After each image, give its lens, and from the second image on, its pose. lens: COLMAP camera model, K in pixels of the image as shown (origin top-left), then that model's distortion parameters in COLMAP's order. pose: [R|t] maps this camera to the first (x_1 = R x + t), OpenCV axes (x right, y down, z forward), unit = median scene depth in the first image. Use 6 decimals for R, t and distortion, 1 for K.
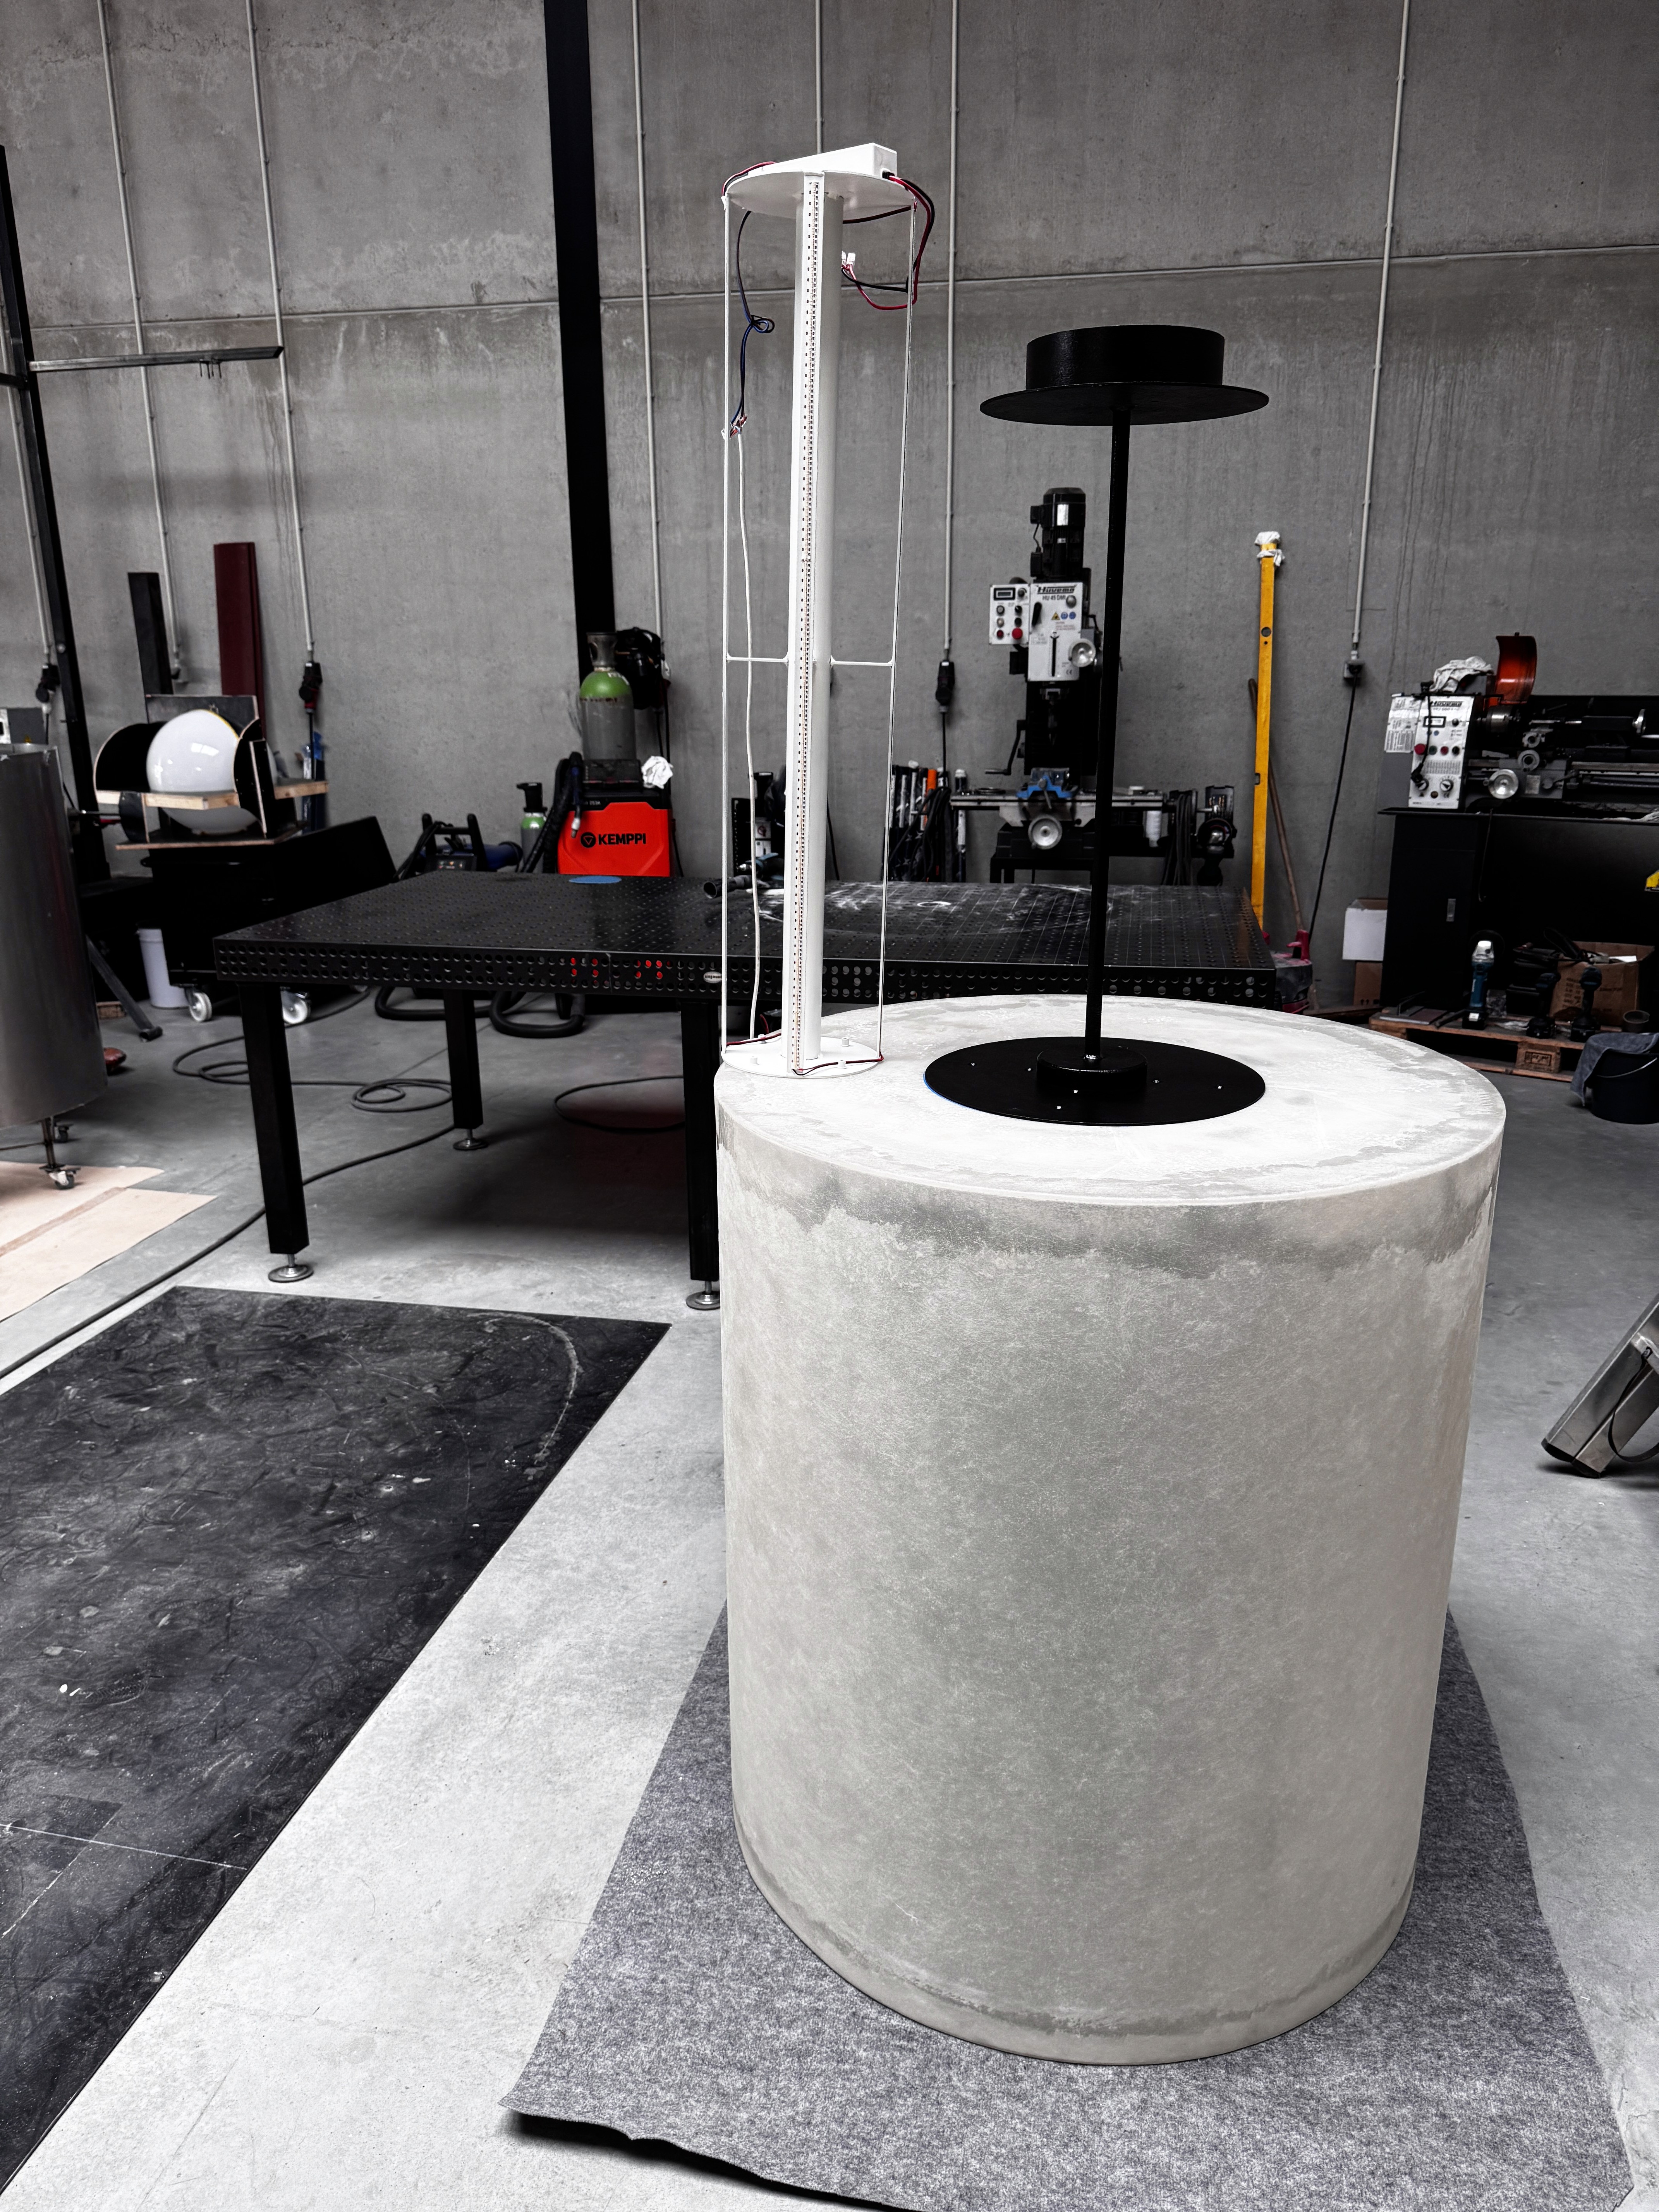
lens RADIAL K [[1620.1, 0, 825.3], [0, 1620.1, 1103.7], [0, 0, 1]] dist [0.039875, -0.039500]
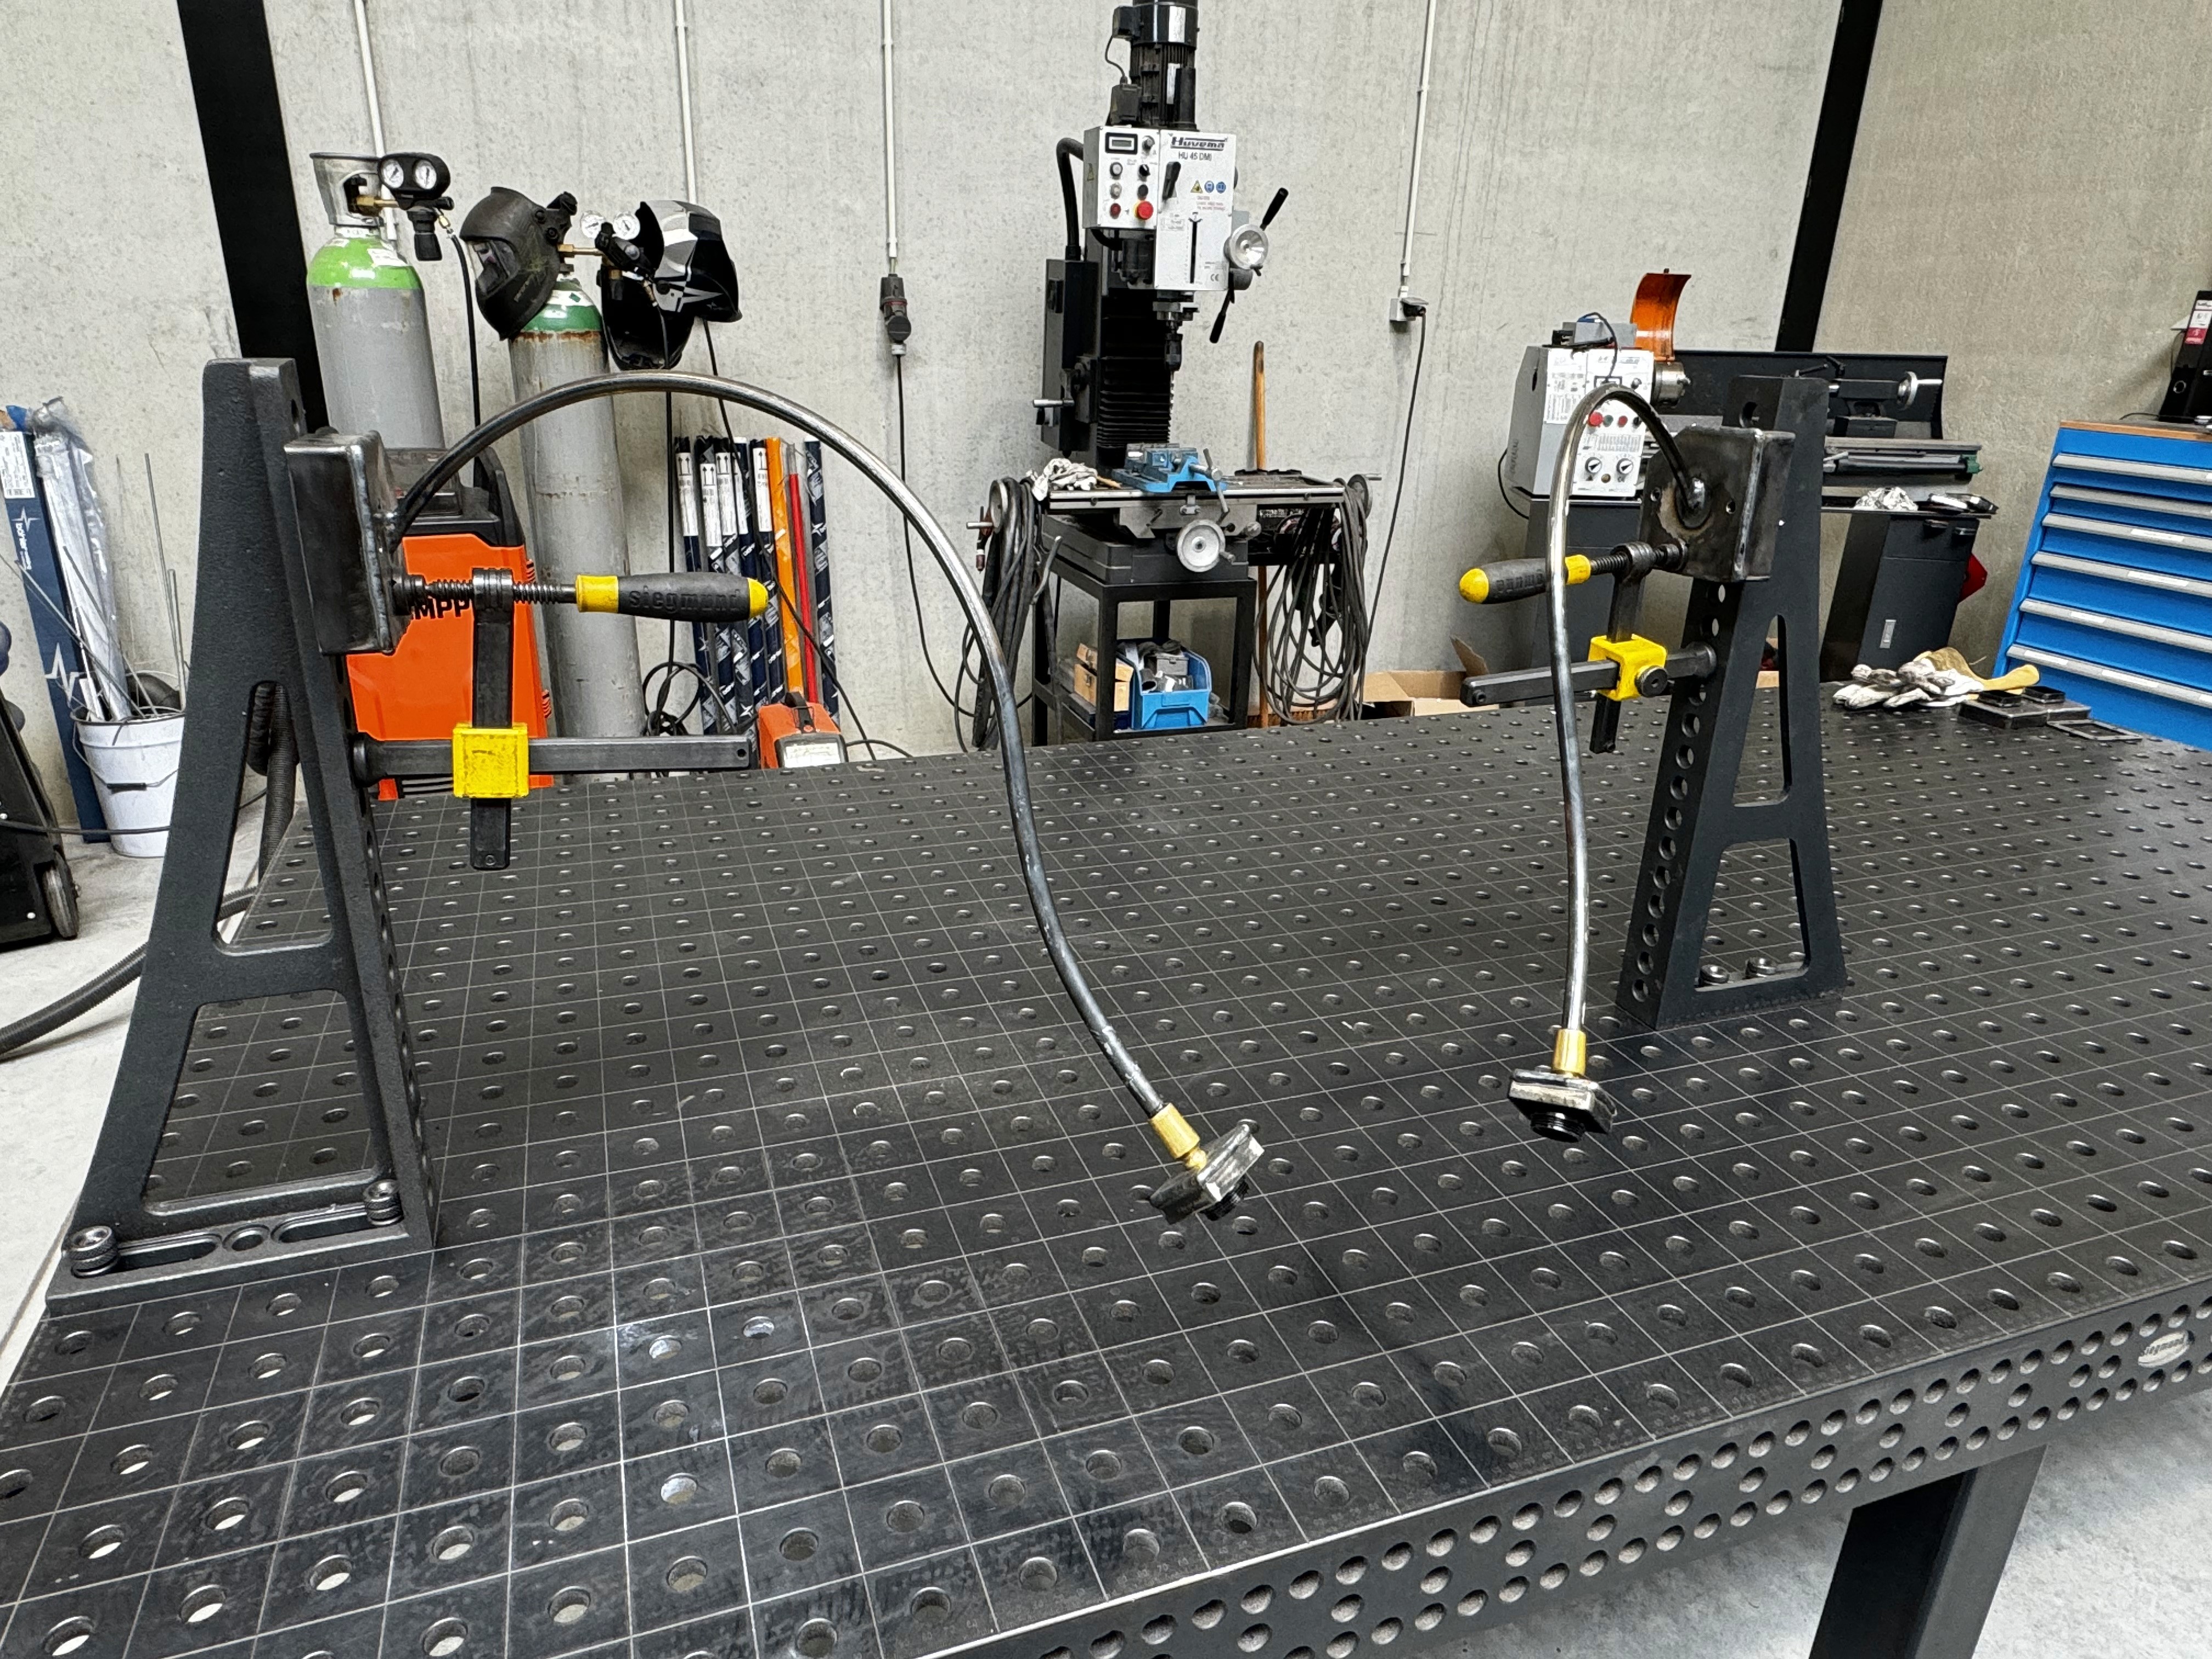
lens RADIAL K [[1362.0, 0, 1097.8], [0, 1362.0, 836.6], [0, 0, 1]] dist [0.003290, -0.001000]
pose [[0.852536, -0.153424, 0.499644, -0.170130], [0.125185, 0.988061, 0.089799, -0.085164], [-0.507456, -0.014009, 0.861564, 0.472919]]
